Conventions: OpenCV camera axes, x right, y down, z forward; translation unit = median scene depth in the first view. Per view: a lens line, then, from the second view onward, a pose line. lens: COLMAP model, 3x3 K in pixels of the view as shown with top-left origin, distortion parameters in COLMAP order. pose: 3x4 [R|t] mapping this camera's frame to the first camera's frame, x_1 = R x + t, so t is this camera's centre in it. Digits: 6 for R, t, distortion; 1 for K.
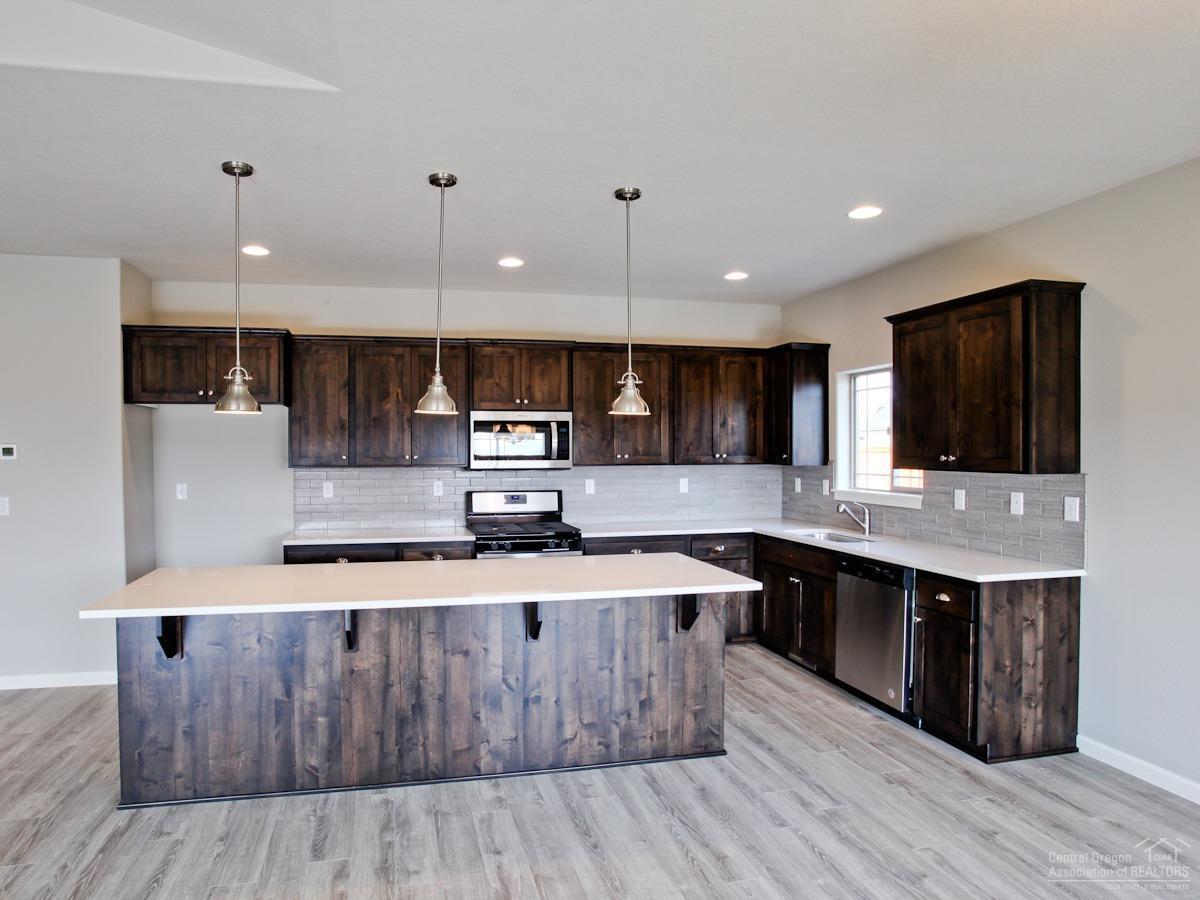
lens RADIAL K [[697.5, 0, 554.0], [0, 697.5, 454.2], [0, 0, 1]] dist [-0.050494, 0.003135]
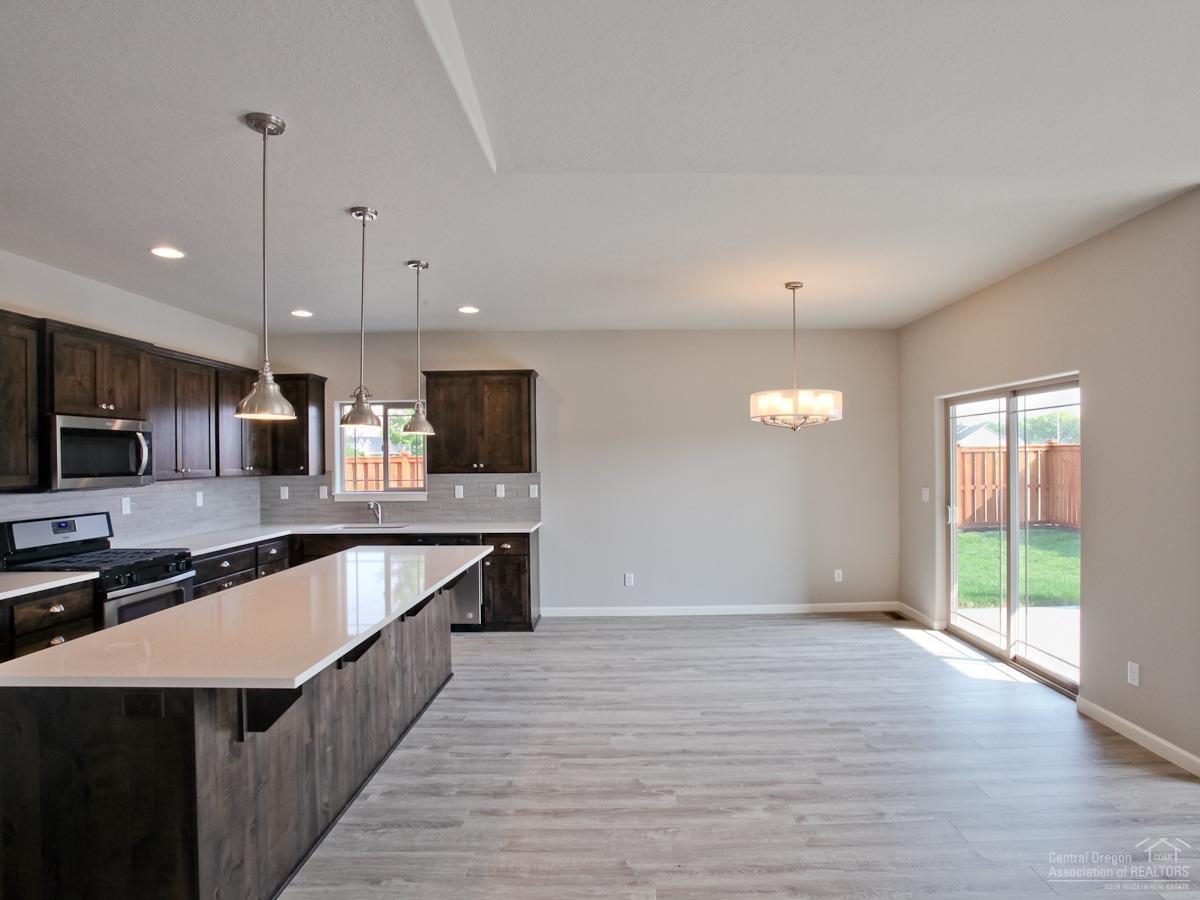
lens RADIAL K [[636.0, 0, 606.4], [0, 636.0, 455.2], [0, 0, 1]] dist [-0.034891, -0.000729]
pose [[0.254031, 0.002839, 0.967192, -0.864199], [0.017530, 0.999818, -0.007540, -0.002071], [-0.967037, 0.018871, 0.253935, 0.328357]]
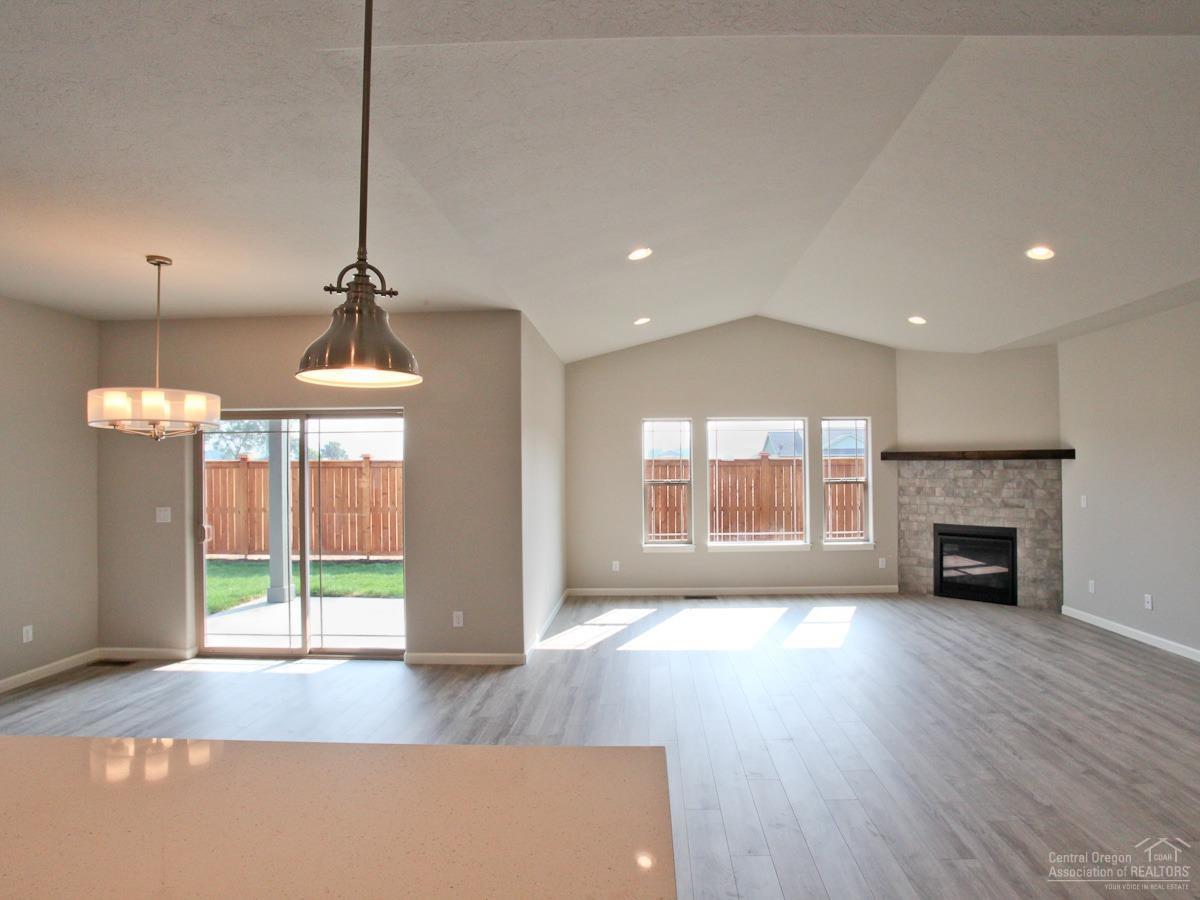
lens RADIAL K [[650.1, 0, 624.4], [0, 650.1, 468.8], [0, 0, 1]] dist [-0.037597, 0.000141]
pose [[-0.967257, 0.002571, 0.253786, -0.492048], [0.004733, 0.999957, 0.007912, -0.009458], [-0.253755, 0.008854, -0.967228, 1.083608]]
